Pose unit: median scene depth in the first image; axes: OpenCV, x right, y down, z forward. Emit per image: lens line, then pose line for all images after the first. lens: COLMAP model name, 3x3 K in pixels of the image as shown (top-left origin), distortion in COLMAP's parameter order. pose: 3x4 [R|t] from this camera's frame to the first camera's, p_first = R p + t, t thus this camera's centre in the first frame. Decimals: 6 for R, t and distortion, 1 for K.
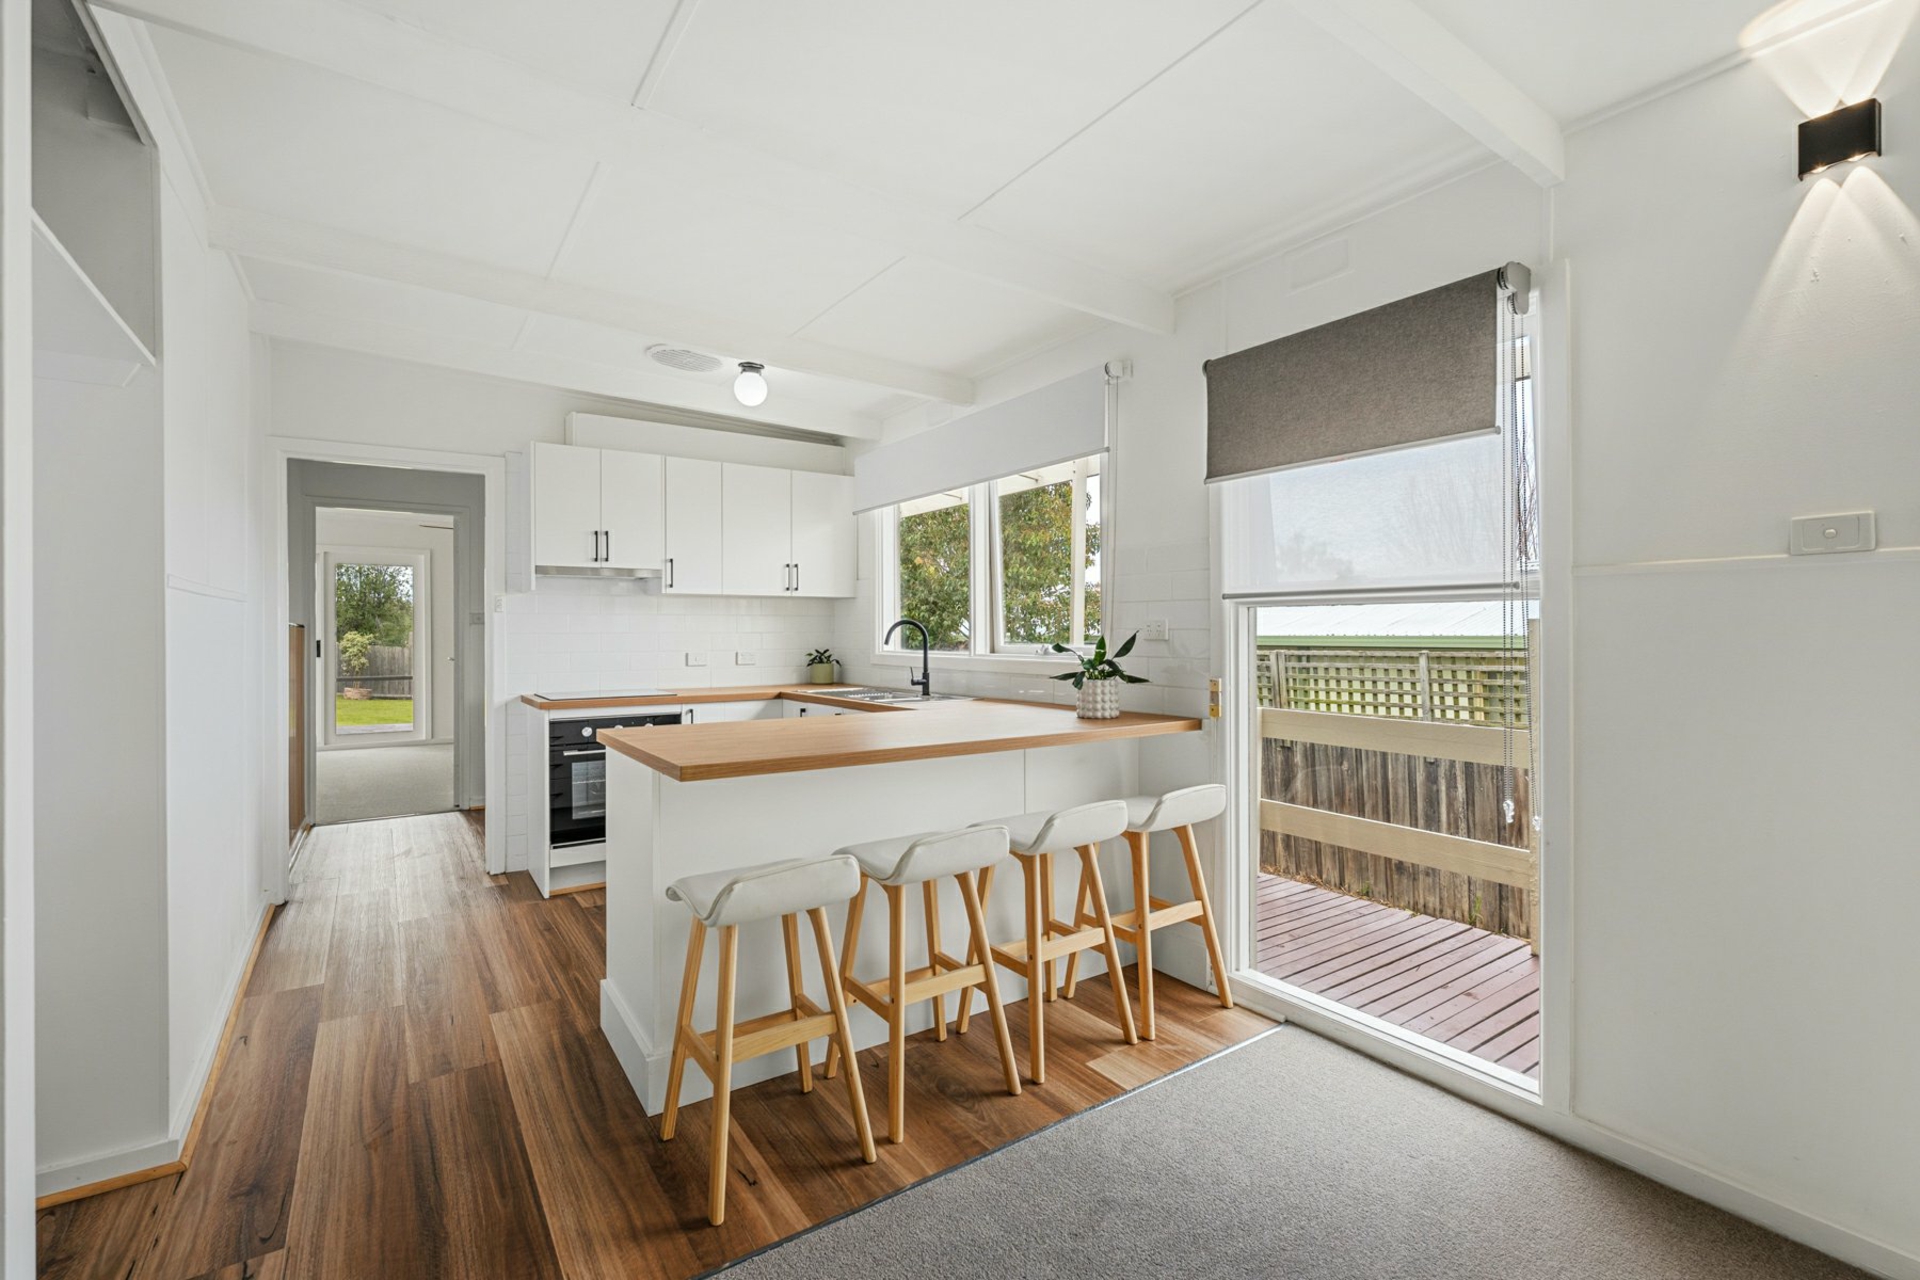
lens RADIAL K [[863.3, 0, 959.0], [0, 863.3, 636.9], [0, 0, 1]] dist [-0.004986, -0.000319]
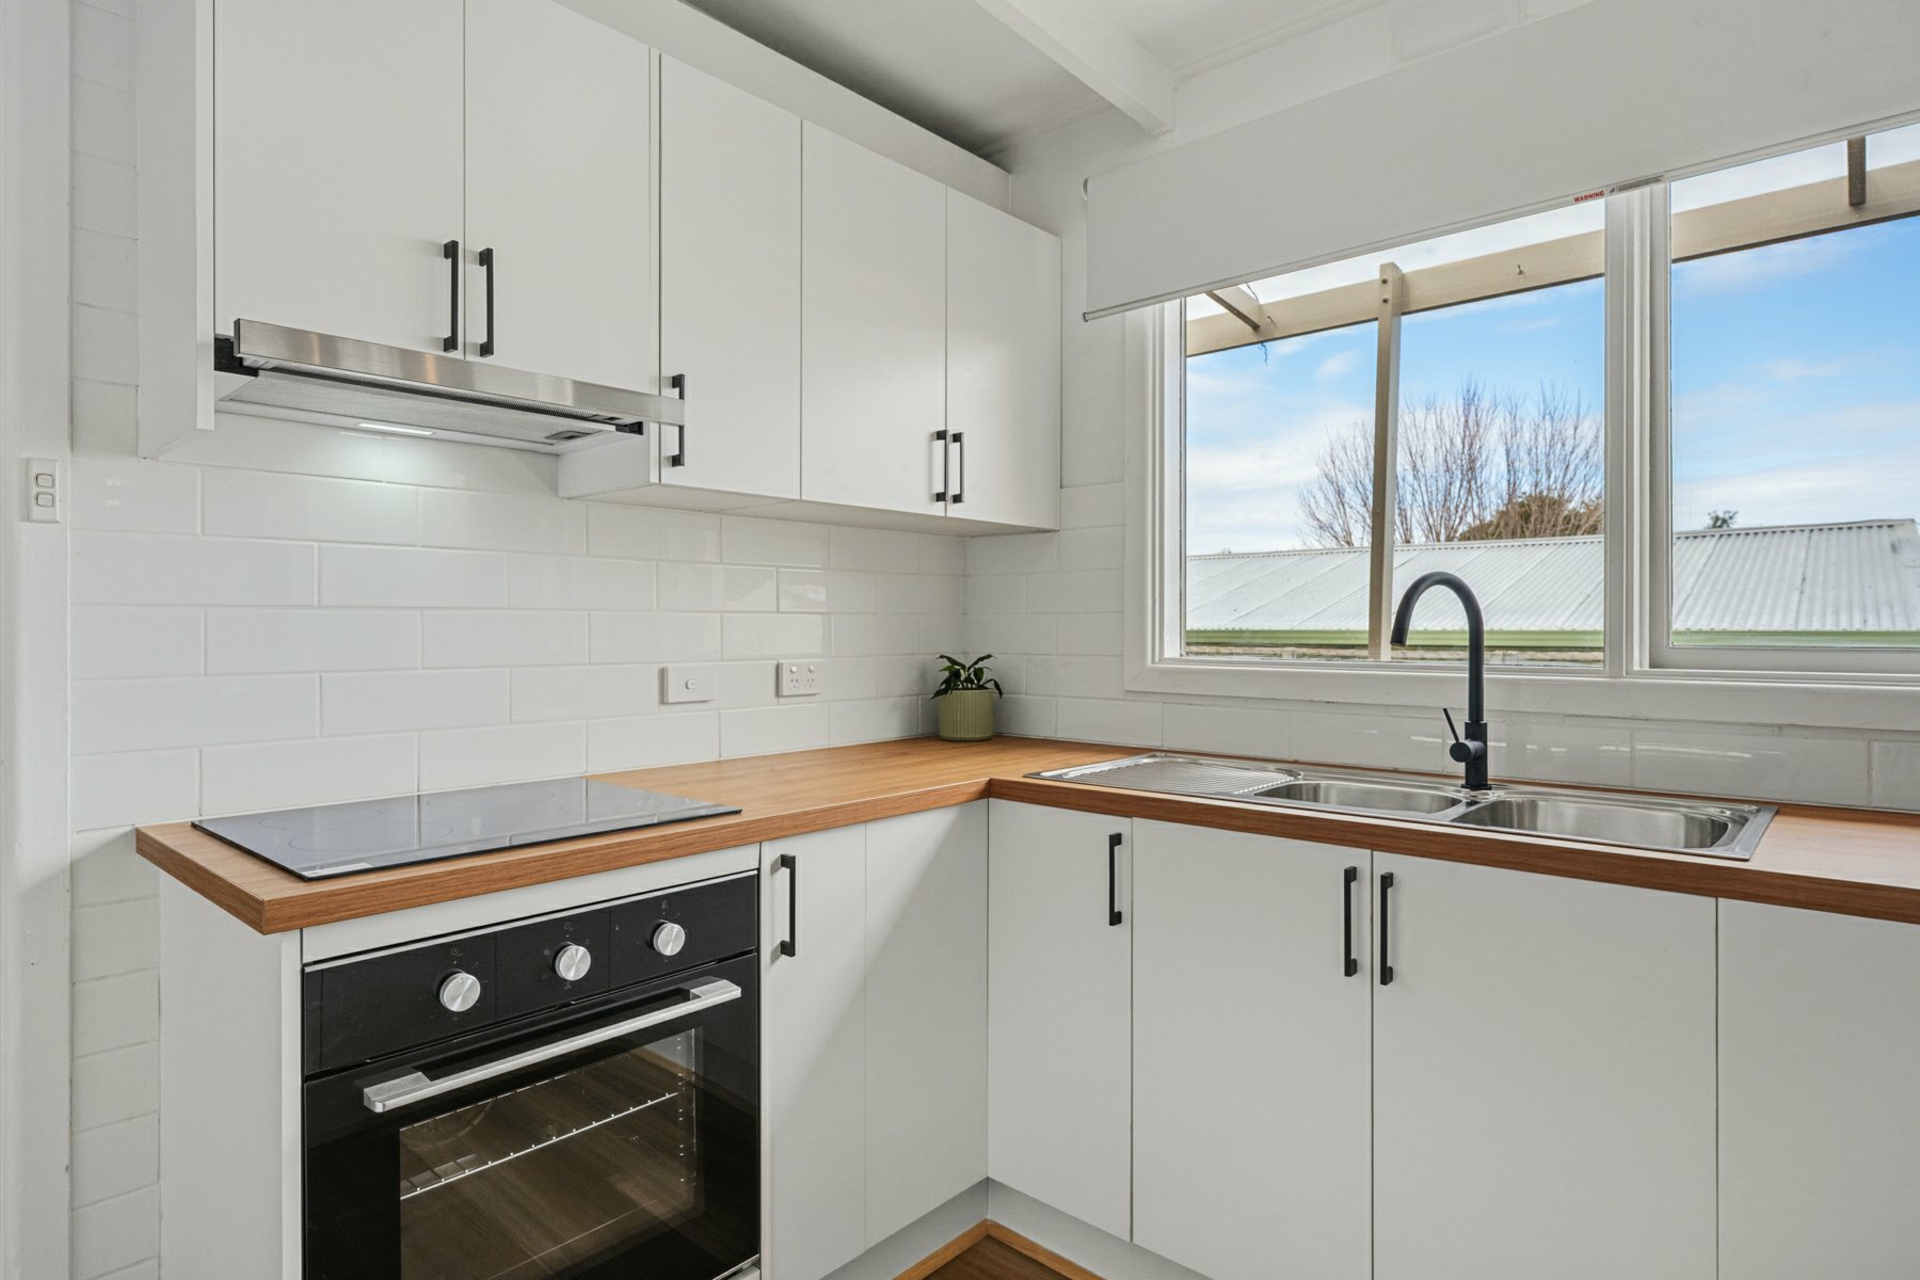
lens RADIAL K [[1046.1, 0, 953.9], [0, 1046.1, 633.2], [0, 0, 1]] dist [0.005360, 0.000685]
pose [[0.971718, -0.000672, 0.236144, -0.300997], [0.000468, 0.999999, 0.000920, 0.003646], [-0.236144, -0.000783, 0.971718, 0.553090]]
